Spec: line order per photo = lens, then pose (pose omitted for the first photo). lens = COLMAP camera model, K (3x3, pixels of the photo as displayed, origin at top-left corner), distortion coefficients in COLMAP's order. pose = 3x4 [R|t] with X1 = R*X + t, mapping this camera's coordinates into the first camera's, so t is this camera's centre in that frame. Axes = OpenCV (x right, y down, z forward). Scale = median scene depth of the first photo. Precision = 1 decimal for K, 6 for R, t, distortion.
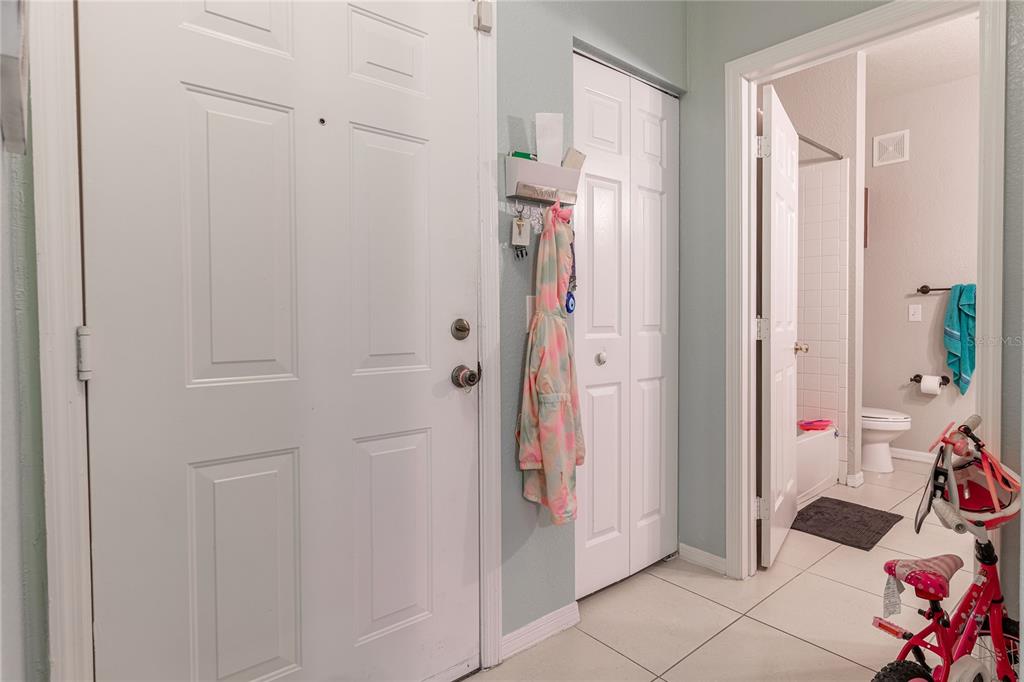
lens RADIAL K [[515.3, 0, 522.5], [0, 515.3, 338.4], [0, 0, 1]] dist [0.000095, -0.000604]
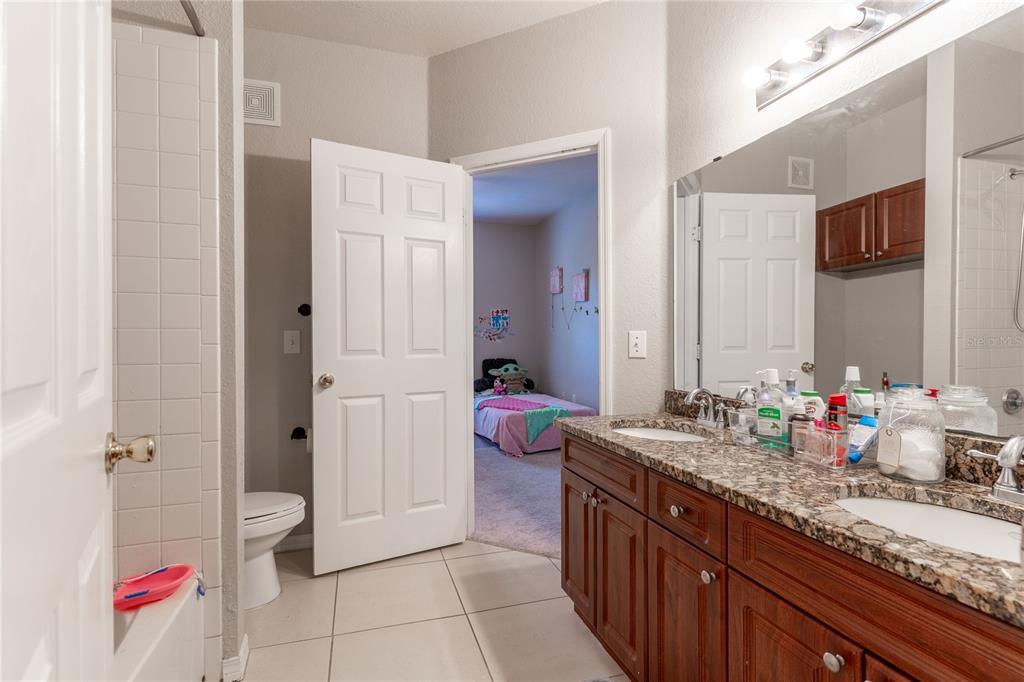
lens RADIAL K [[482.4, 0, 508.9], [0, 482.4, 341.1], [0, 0, 1]] dist [0.001748, -0.001229]
pose [[0.361678, 0.013387, 0.932207, 0.349207], [0.022221, 0.999489, -0.022974, -0.034437], [-0.932038, 0.029024, 0.361196, 0.675477]]
